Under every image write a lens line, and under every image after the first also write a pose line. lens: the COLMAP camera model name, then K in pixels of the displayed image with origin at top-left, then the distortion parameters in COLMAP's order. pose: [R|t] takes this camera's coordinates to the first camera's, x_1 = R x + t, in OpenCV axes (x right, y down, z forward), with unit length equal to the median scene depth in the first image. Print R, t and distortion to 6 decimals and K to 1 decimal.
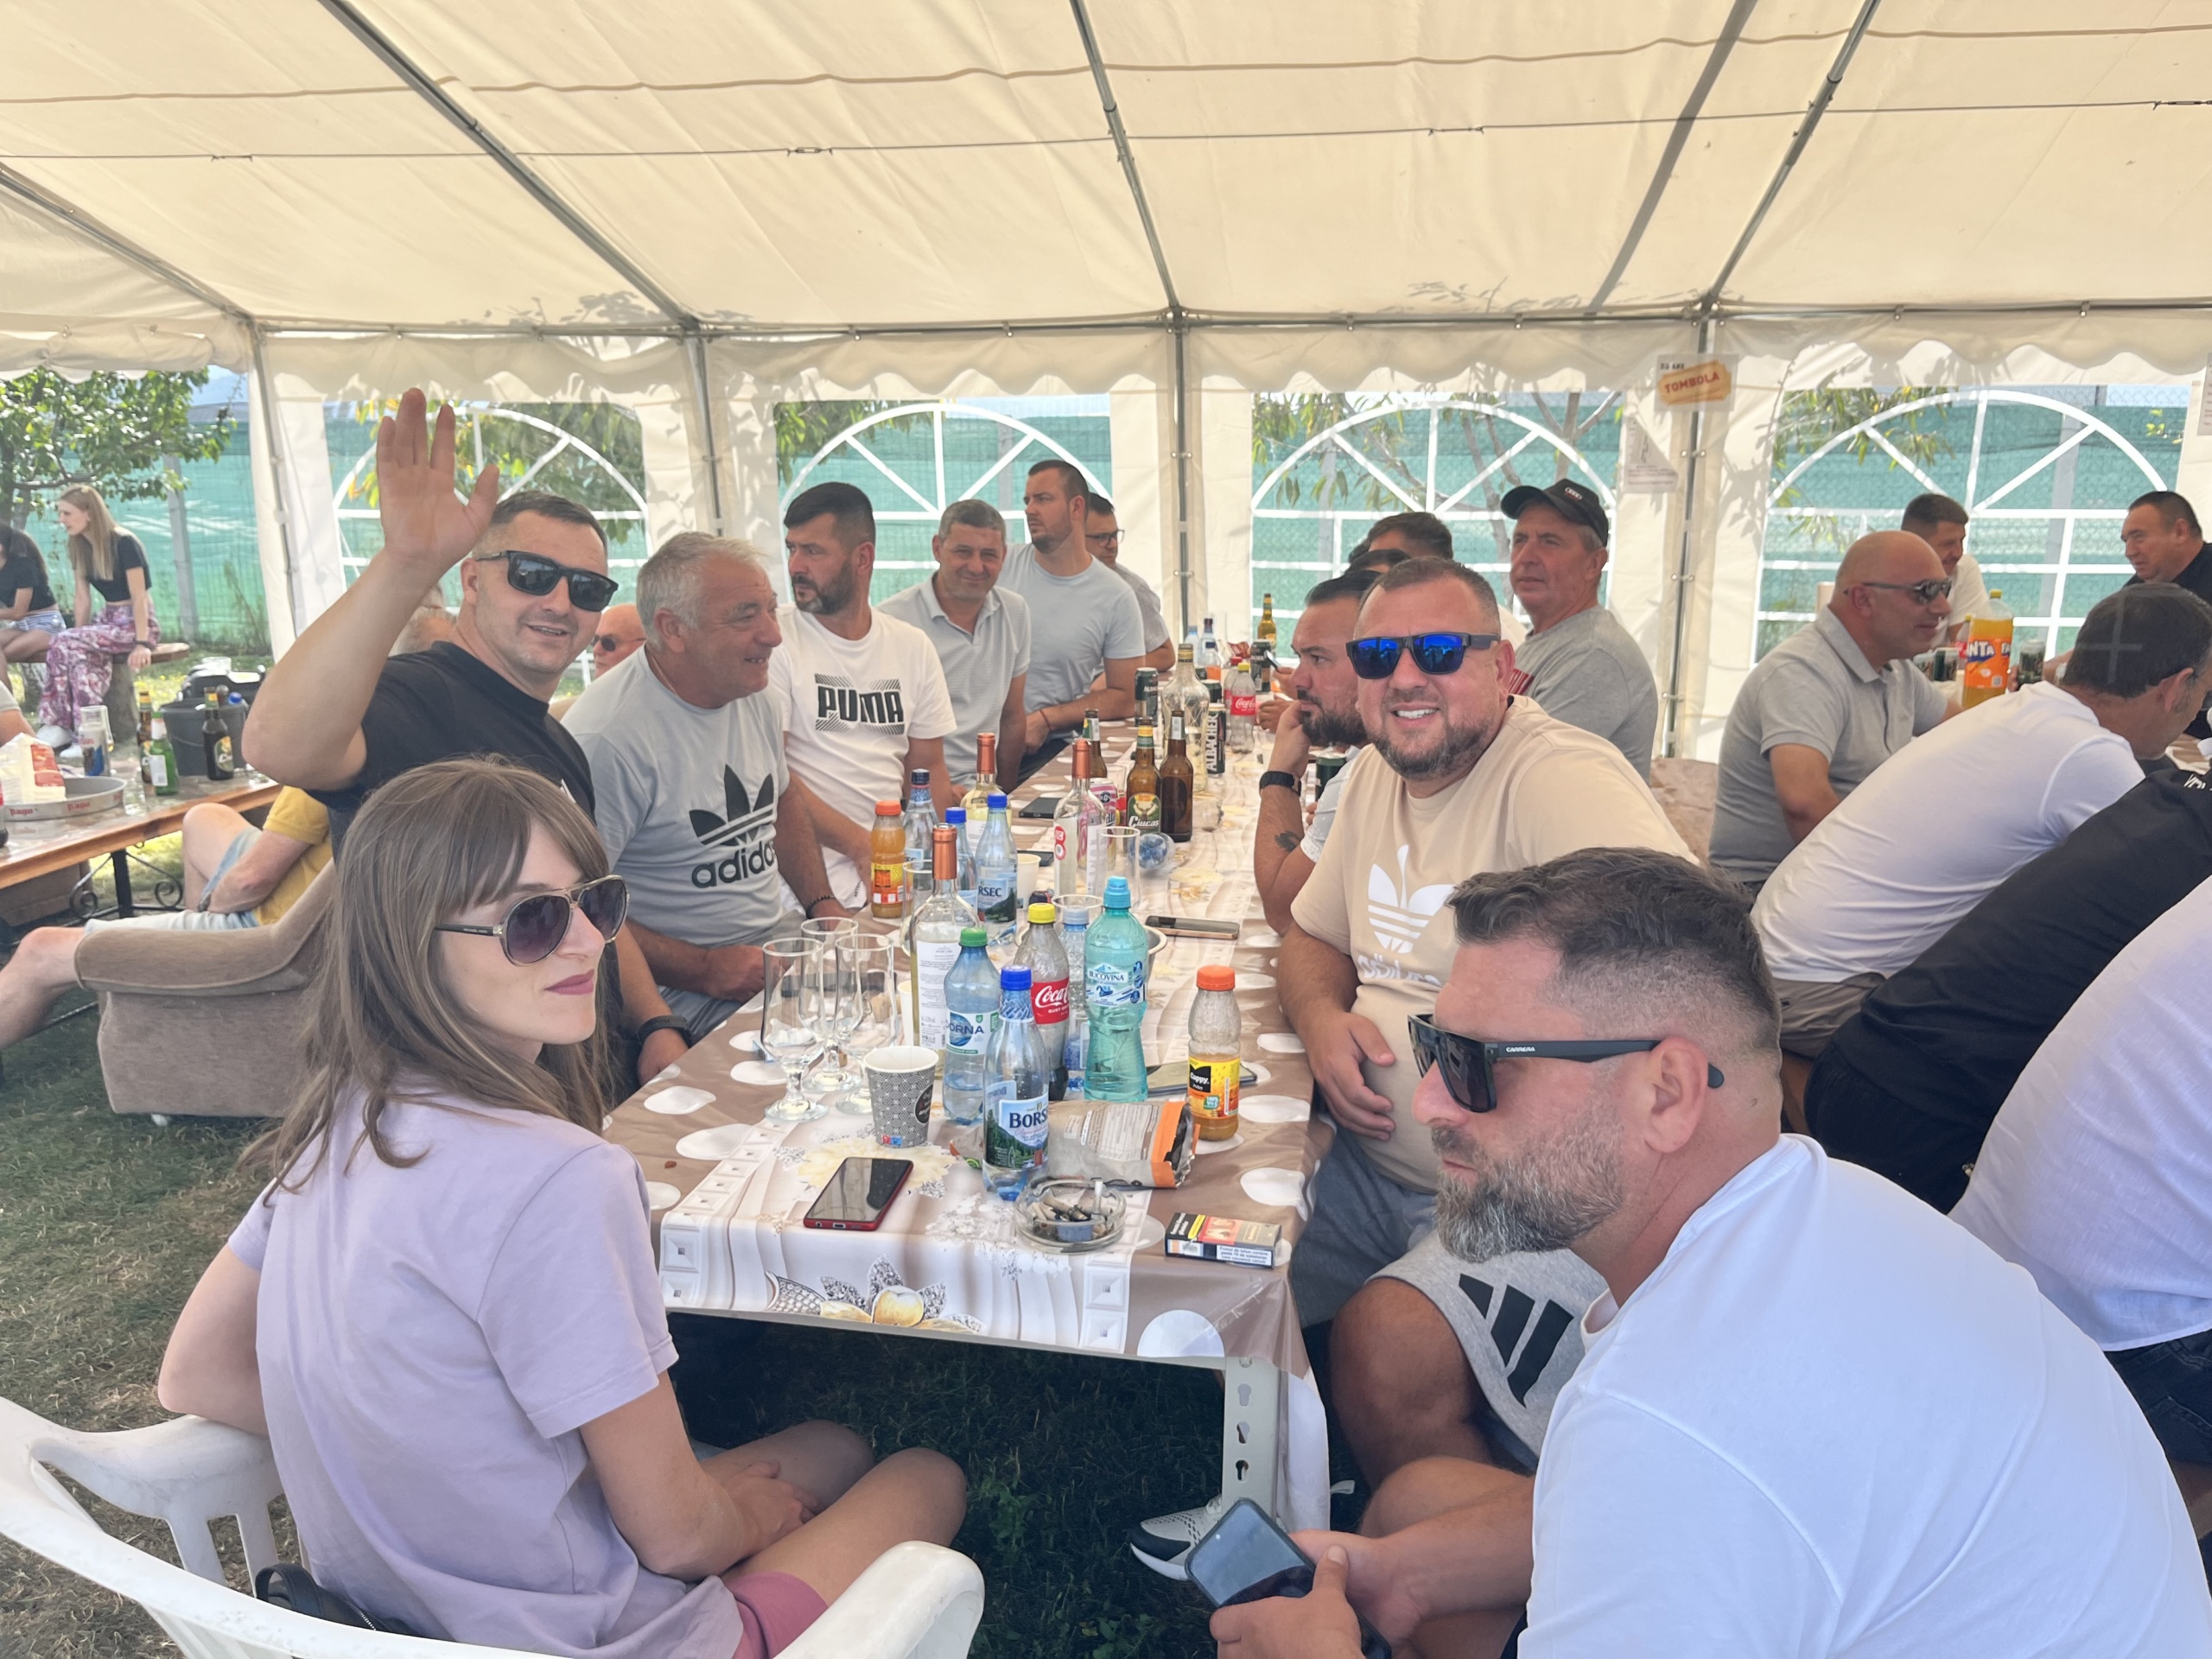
lens RADIAL K [[1668.3, 0, 1106.0], [0, 1668.3, 829.5], [0, 0, 1]] dist [0.016408, 0.002205]
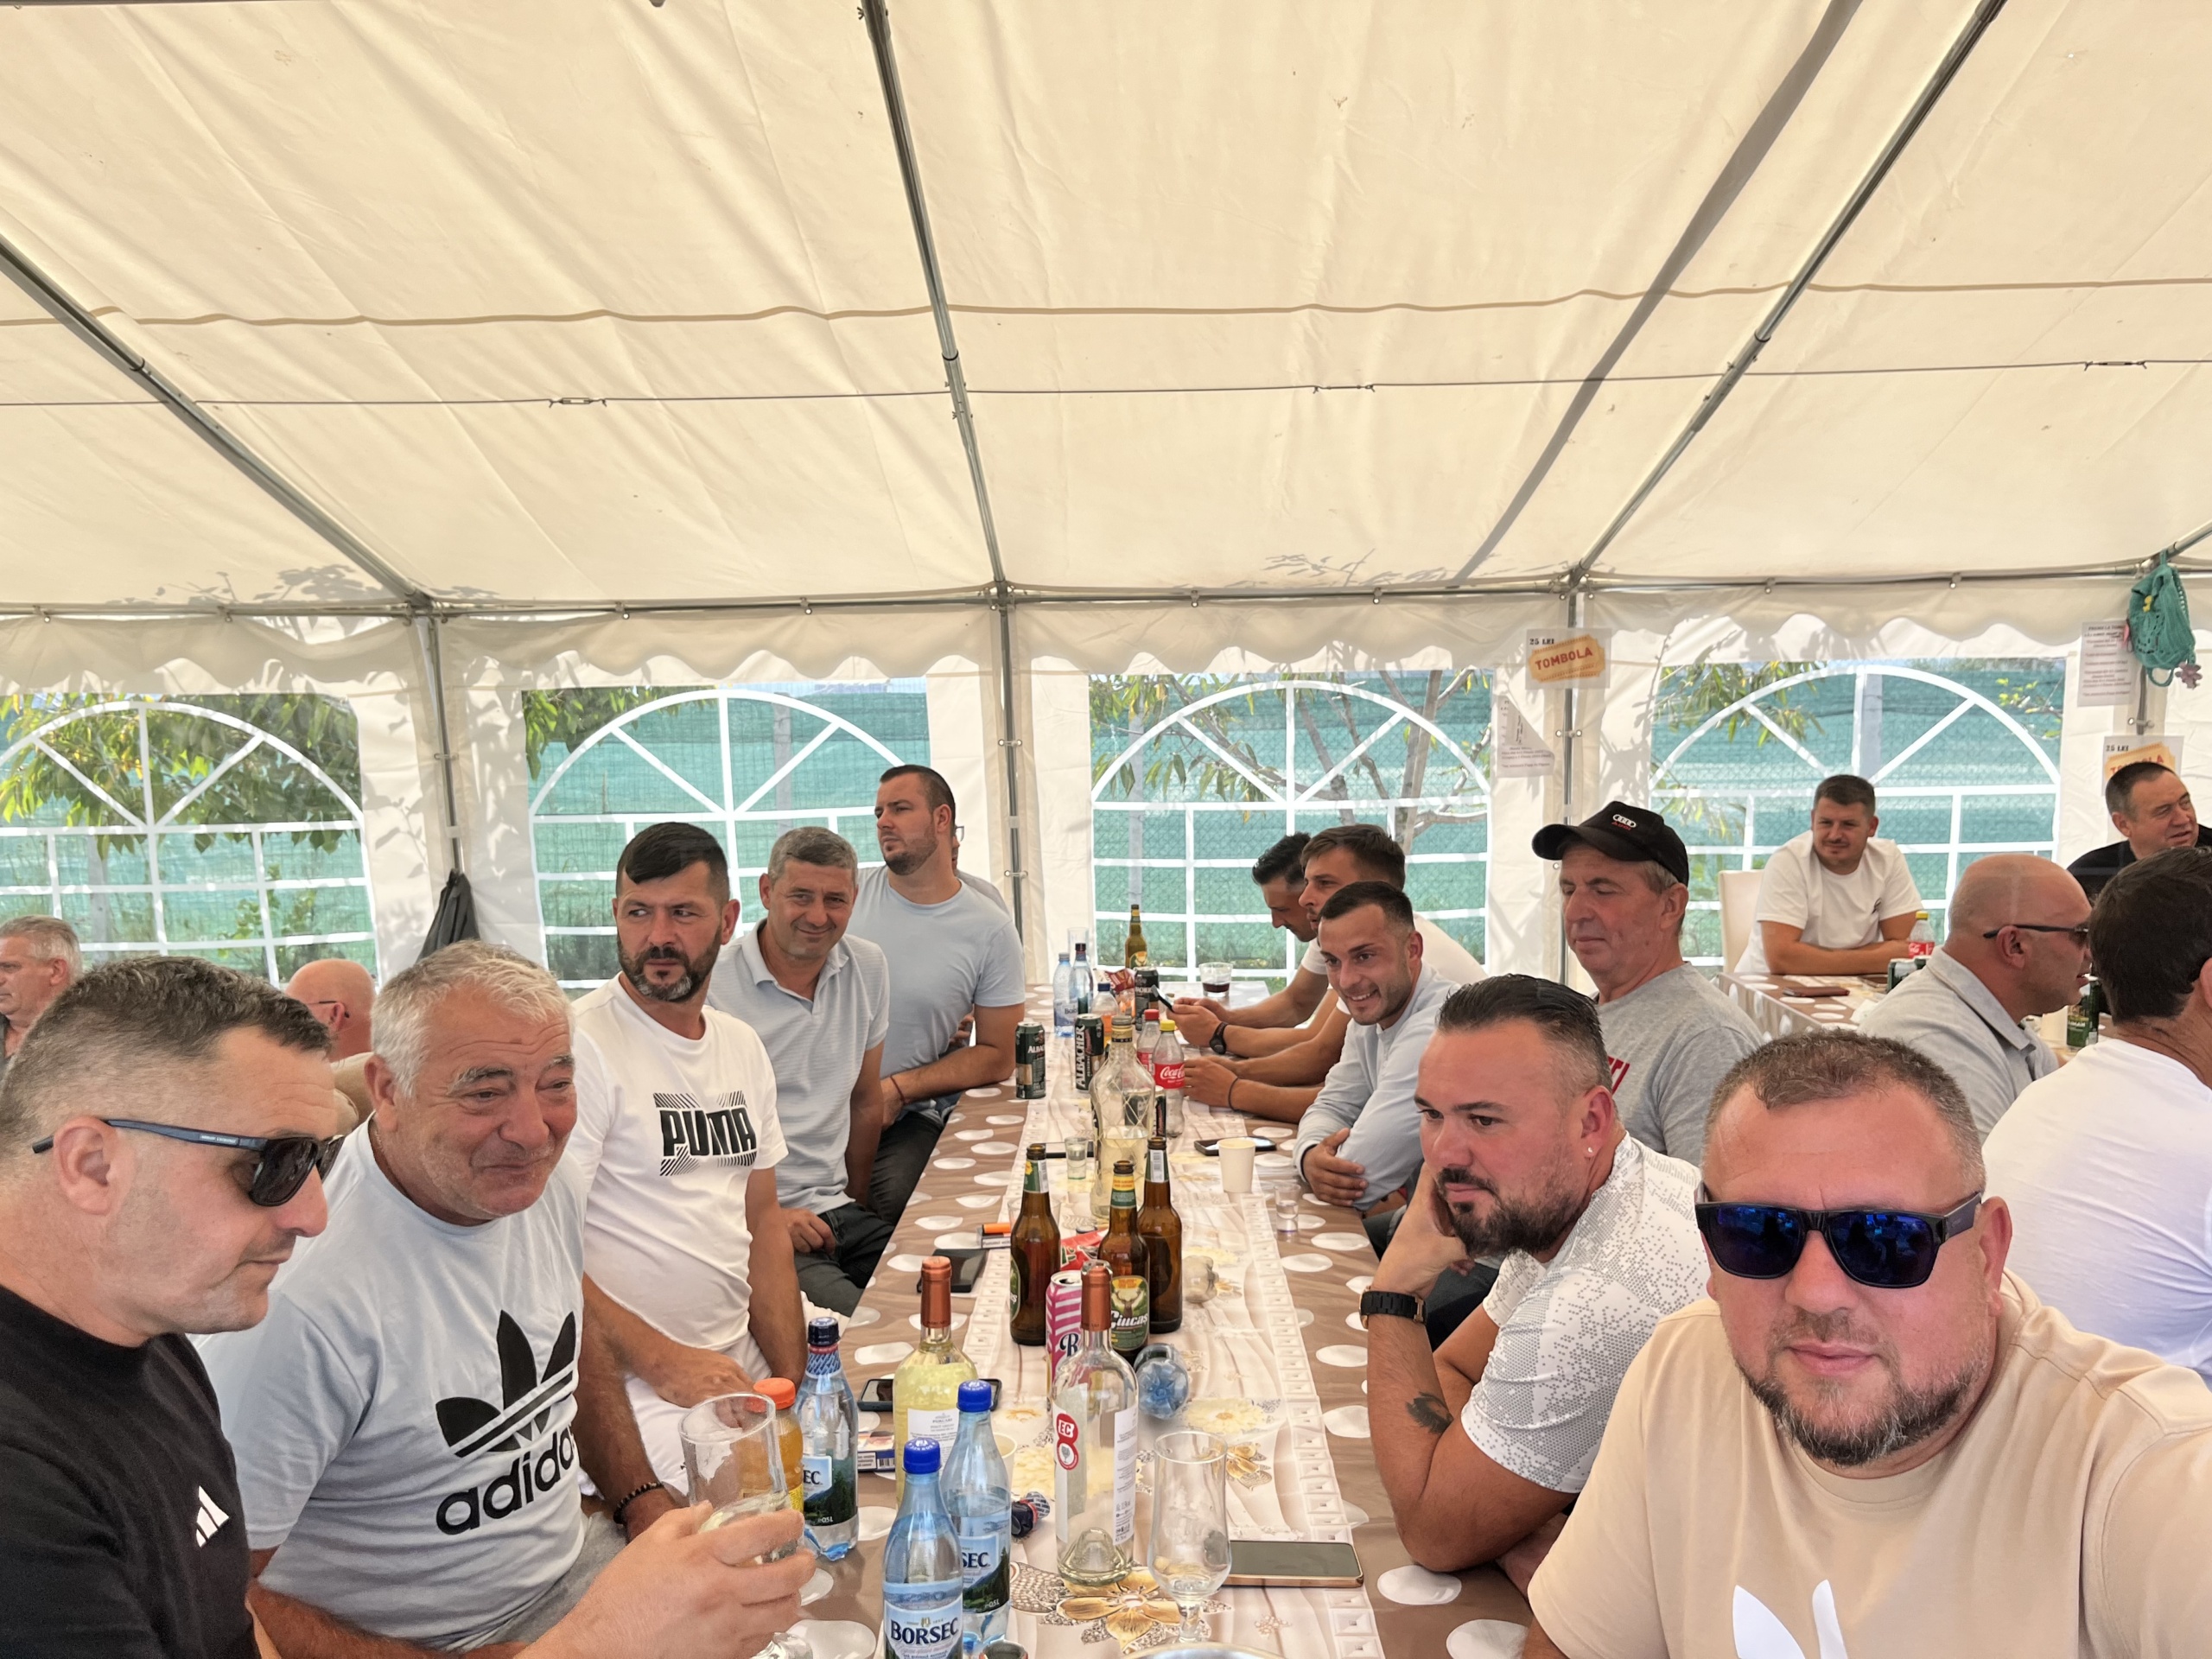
lens RADIAL K [[1659.4, 0, 1106.2], [0, 1659.4, 844.1], [0, 0, 1]] dist [0.054787, -0.085017]
pose [[0.987653, -0.028075, 0.154124, -0.043378], [0.049603, 0.989236, -0.137666, -0.051890], [-0.148600, 0.143611, 0.978414, 0.153119]]
